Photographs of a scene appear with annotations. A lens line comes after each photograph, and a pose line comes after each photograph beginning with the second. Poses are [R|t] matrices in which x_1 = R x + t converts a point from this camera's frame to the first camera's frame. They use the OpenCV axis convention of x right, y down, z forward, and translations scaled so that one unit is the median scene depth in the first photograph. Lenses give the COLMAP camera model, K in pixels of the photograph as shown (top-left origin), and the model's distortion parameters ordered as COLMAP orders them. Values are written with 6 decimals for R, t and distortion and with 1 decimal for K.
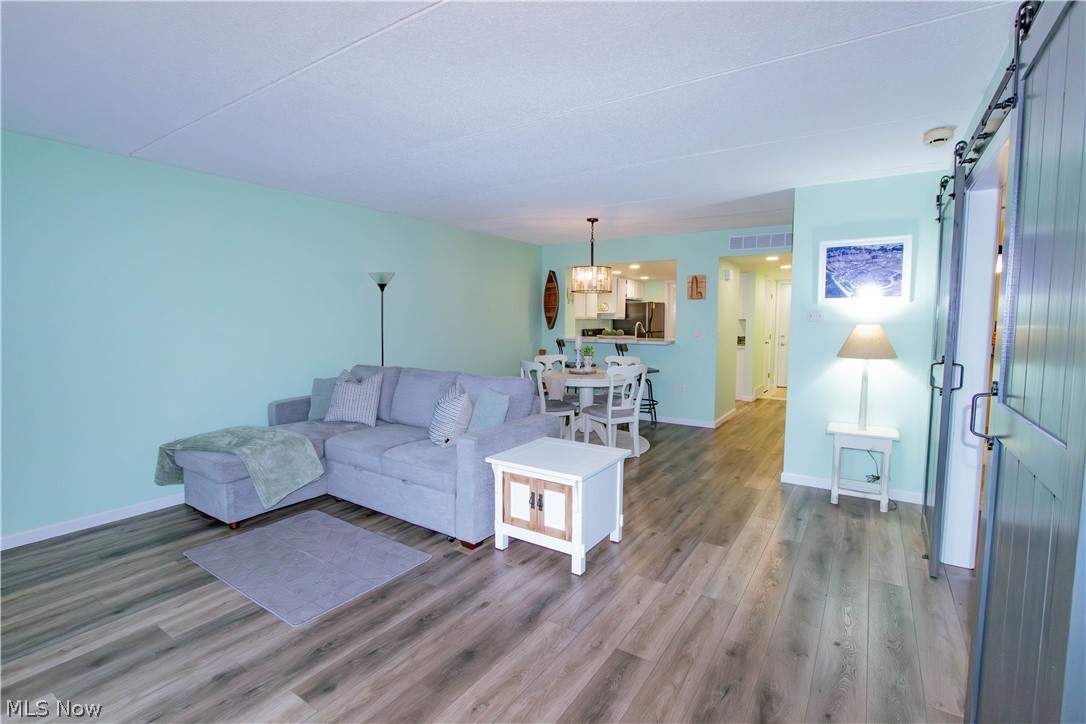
lens RADIAL K [[497.8, 0, 538.8], [0, 497.8, 363.3], [0, 0, 1]] dist [-0.016067, -0.000032]
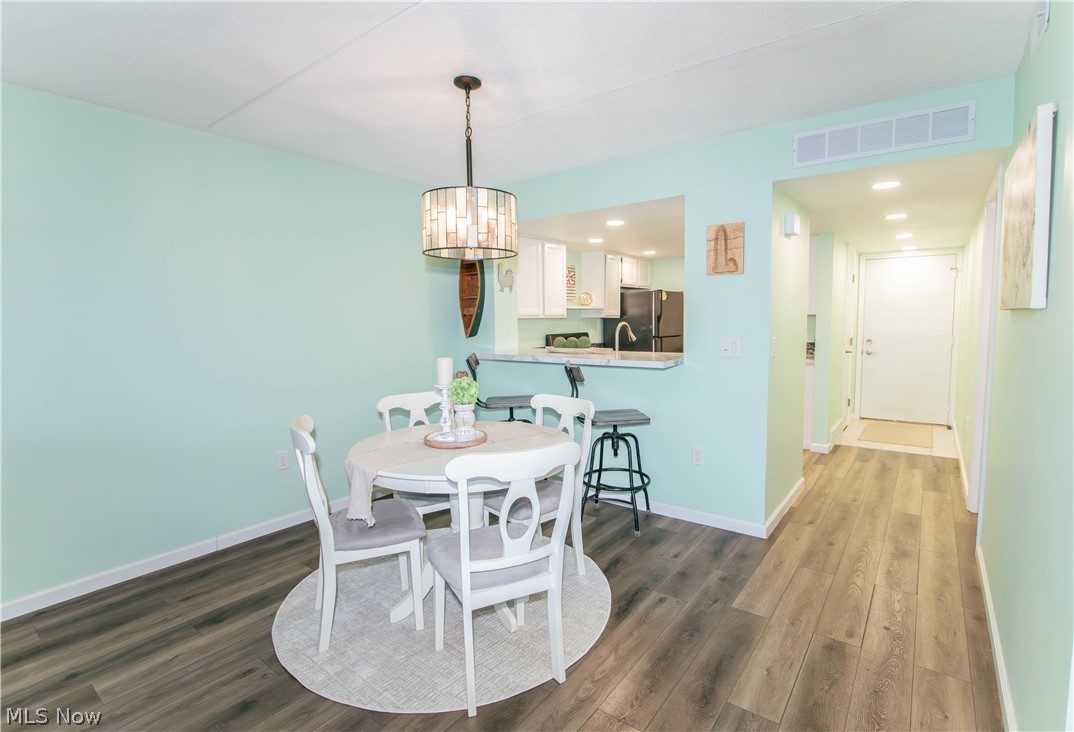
lens RADIAL K [[520.5, 0, 541.4], [0, 520.5, 361.7], [0, 0, 1]] dist [-0.019896, -0.000246]
pose [[0.998388, -0.009922, -0.055875, 0.121907], [0.009502, 0.999925, -0.007776, -0.030142], [0.055947, 0.007232, 0.998408, 0.358835]]
